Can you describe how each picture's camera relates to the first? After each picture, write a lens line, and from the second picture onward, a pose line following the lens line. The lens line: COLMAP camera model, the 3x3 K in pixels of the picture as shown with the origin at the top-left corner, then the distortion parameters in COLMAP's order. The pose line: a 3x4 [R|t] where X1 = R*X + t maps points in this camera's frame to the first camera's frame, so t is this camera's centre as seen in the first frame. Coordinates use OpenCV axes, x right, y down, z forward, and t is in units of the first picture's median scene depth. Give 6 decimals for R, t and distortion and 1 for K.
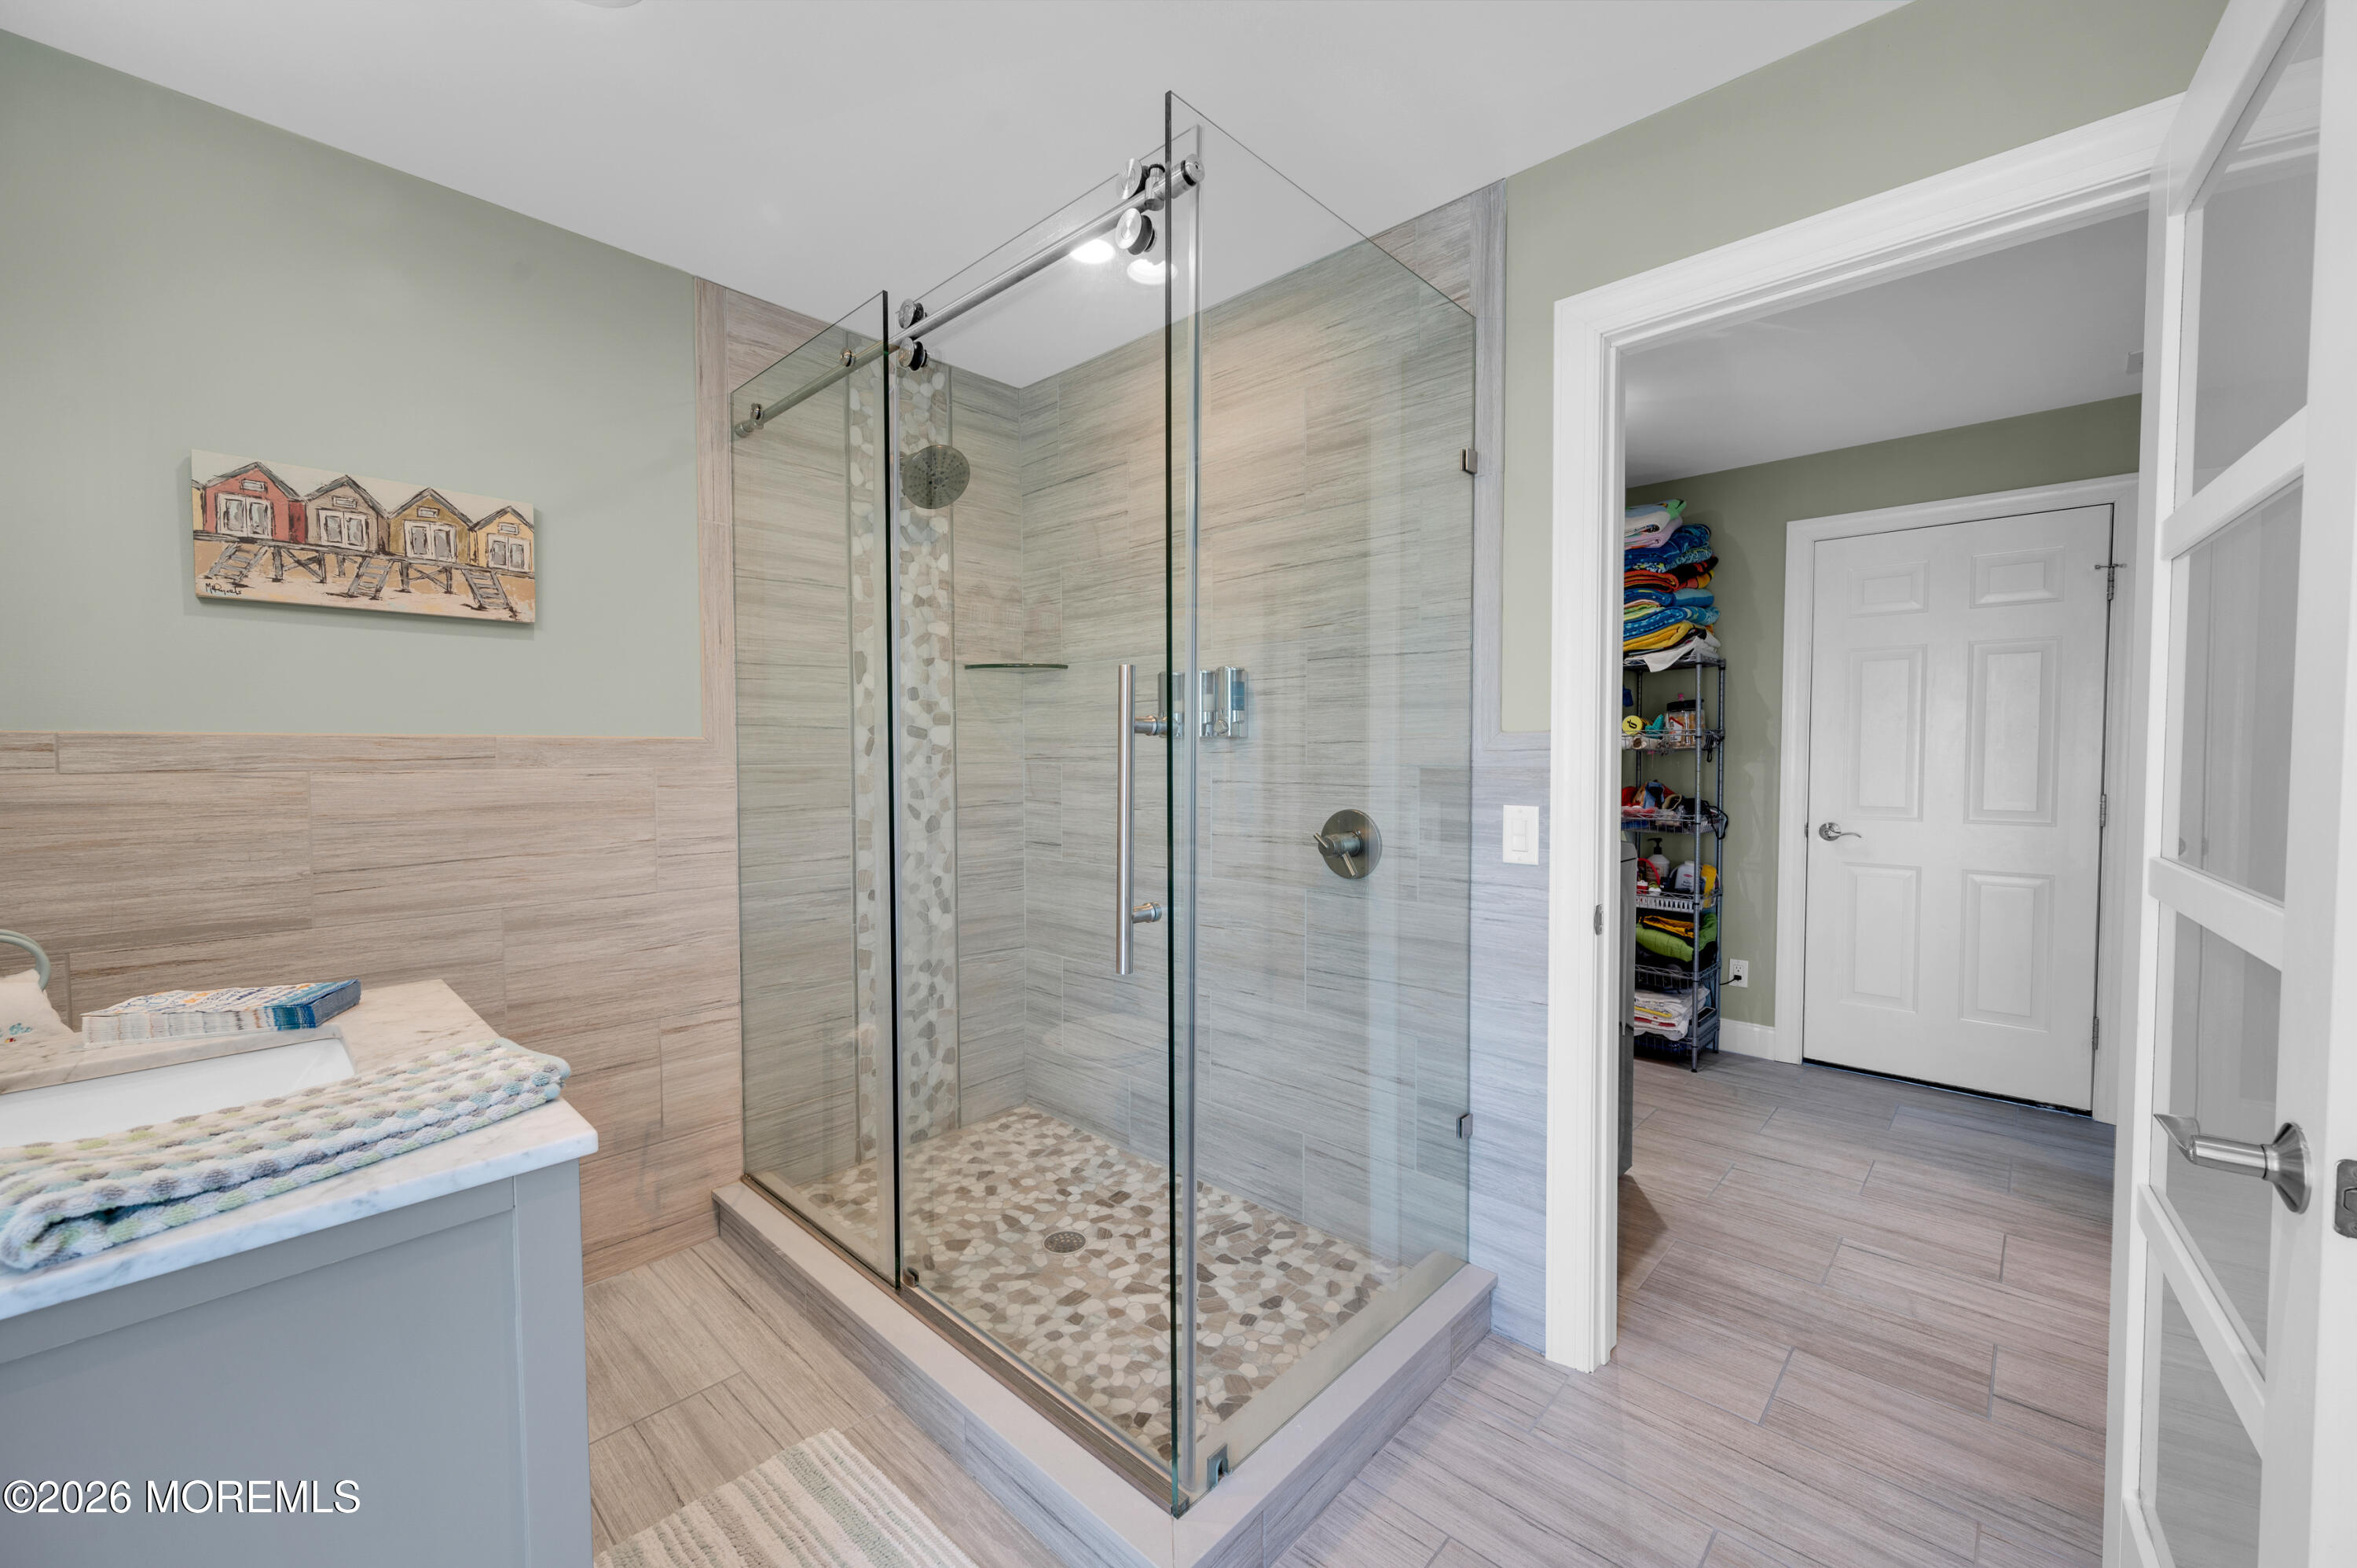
lens RADIAL K [[957.6, 0, 1178.5], [0, 957.6, 784.0], [0, 0, 1]] dist [-0.000039, 0.000067]
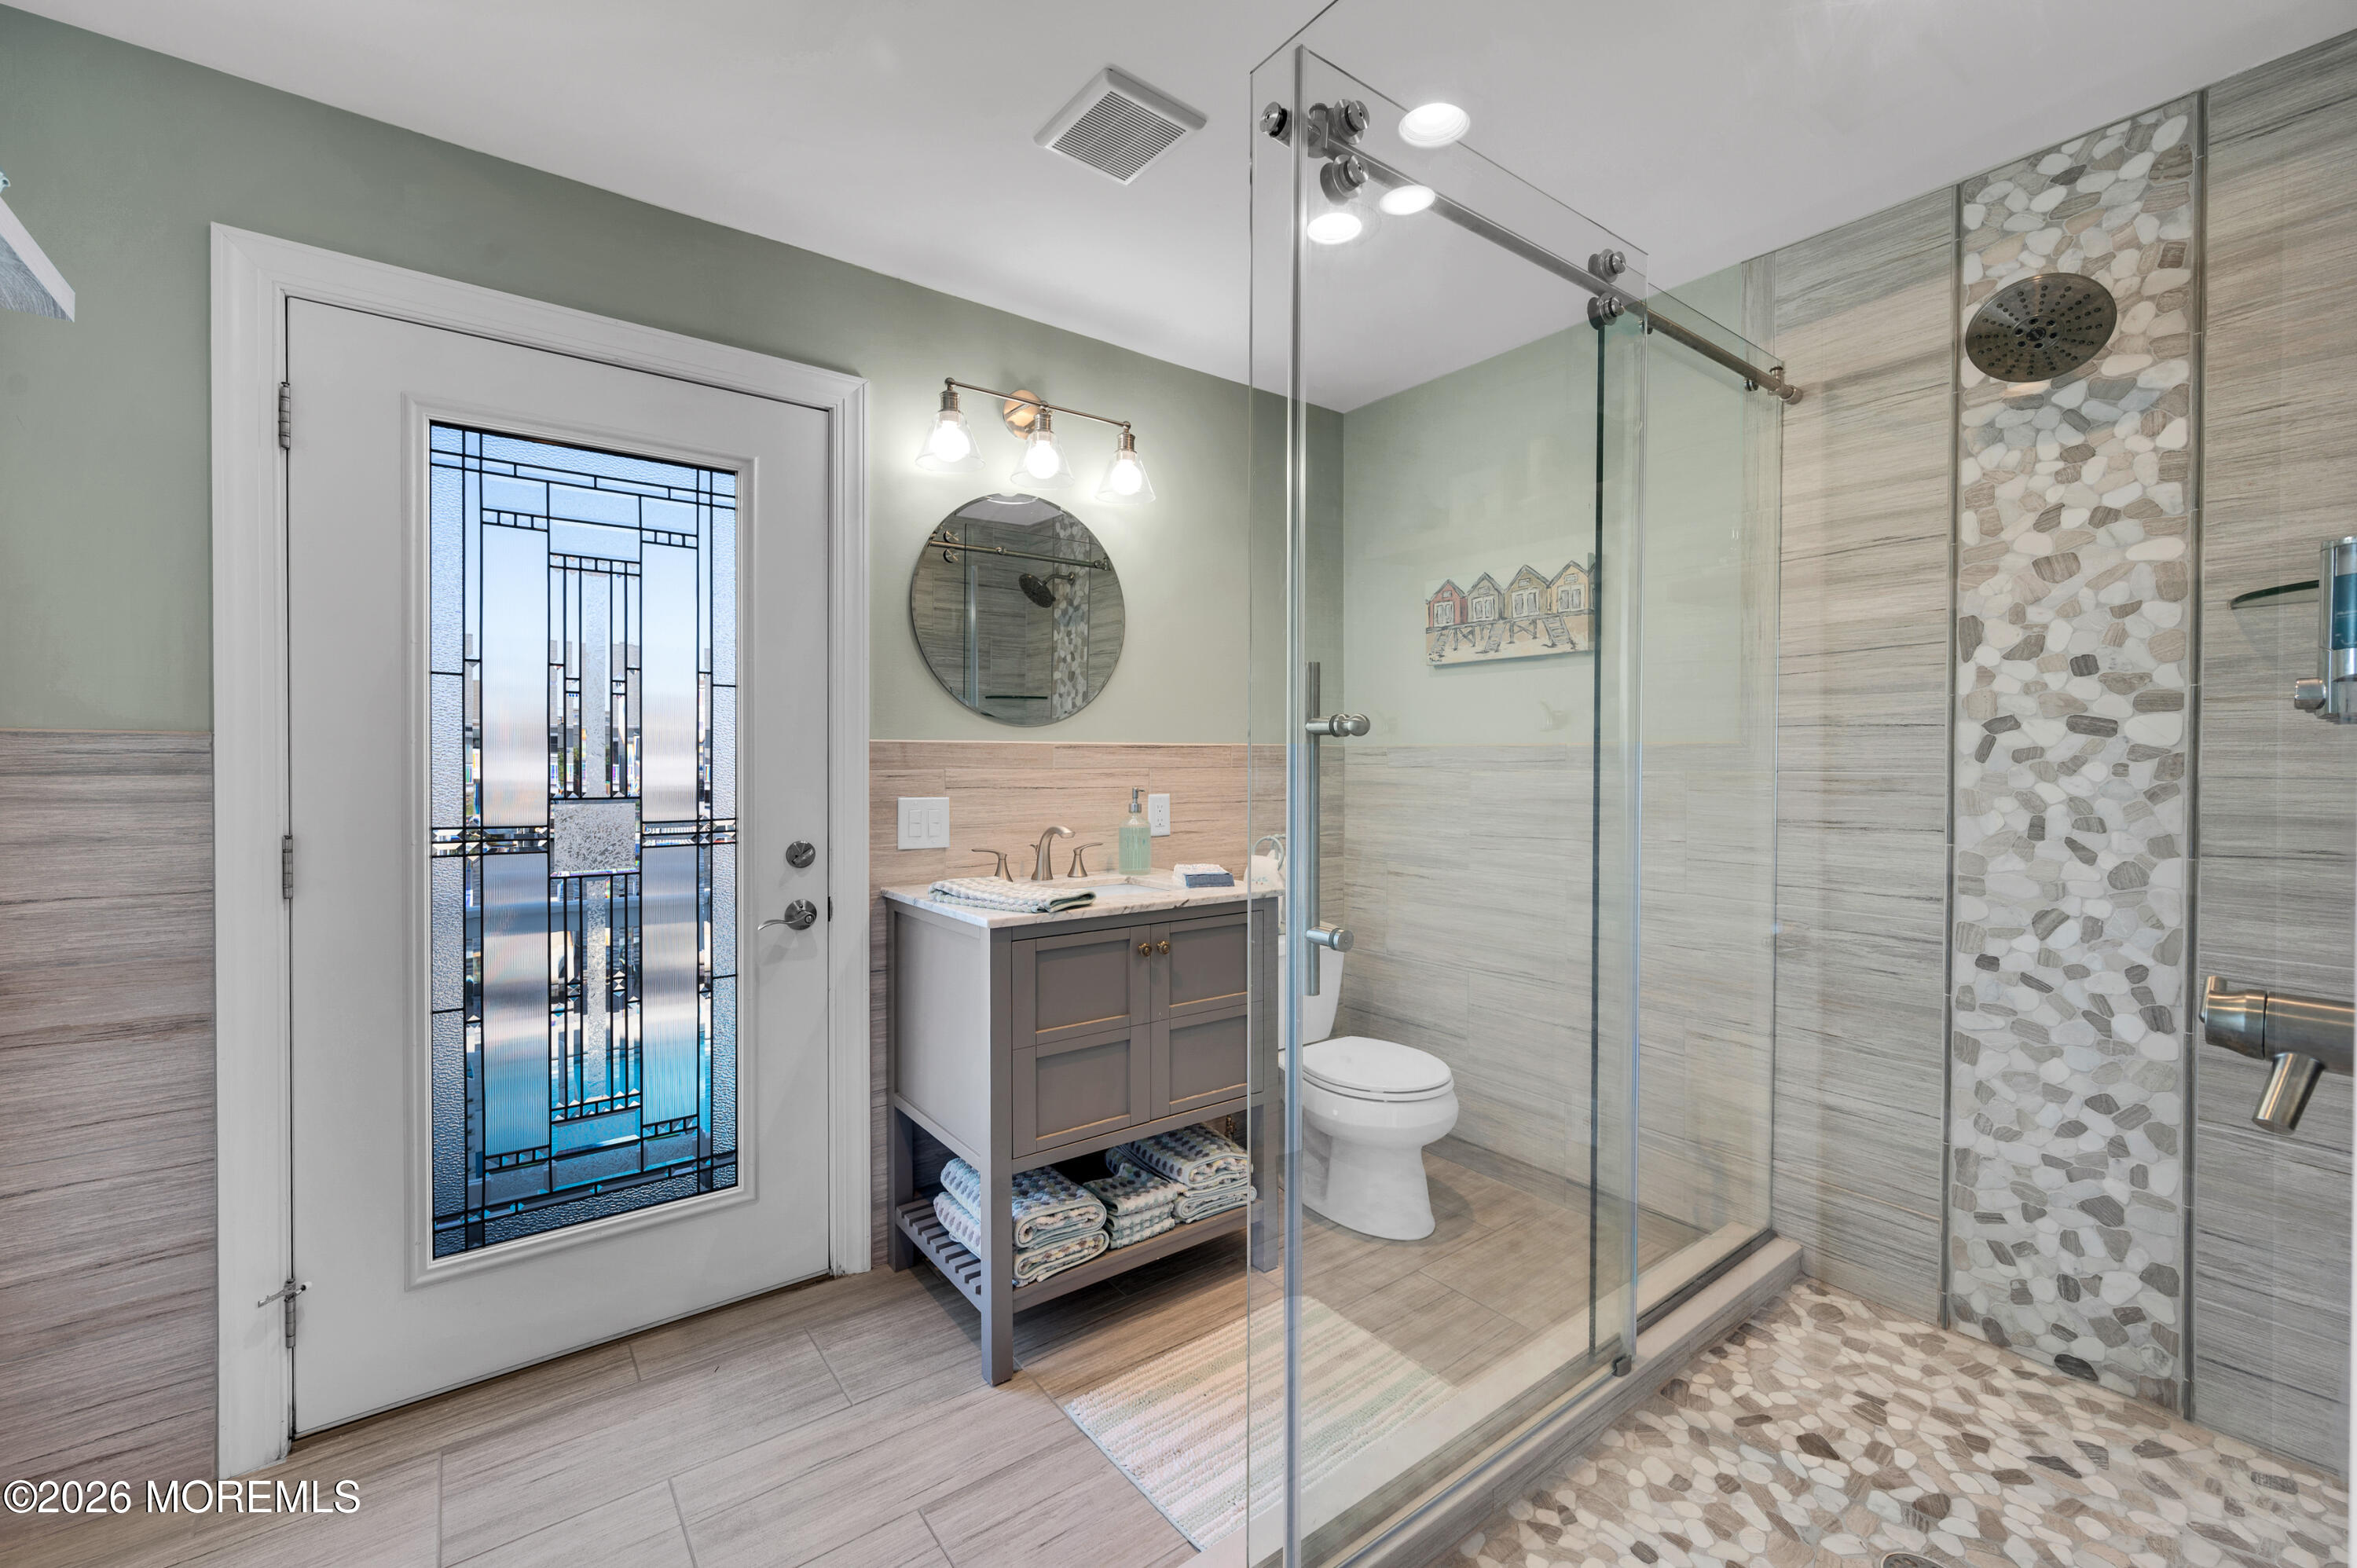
lens RADIAL K [[943.6, 0, 1177.8], [0, 943.6, 757.1], [0, 0, 1]] dist [0.000072, 0.000100]
pose [[-0.170003, 0.004846, -0.985432, 0.468536], [-0.030126, 0.999495, 0.010113, -0.022912], [0.984983, 0.031407, -0.169772, 0.546714]]
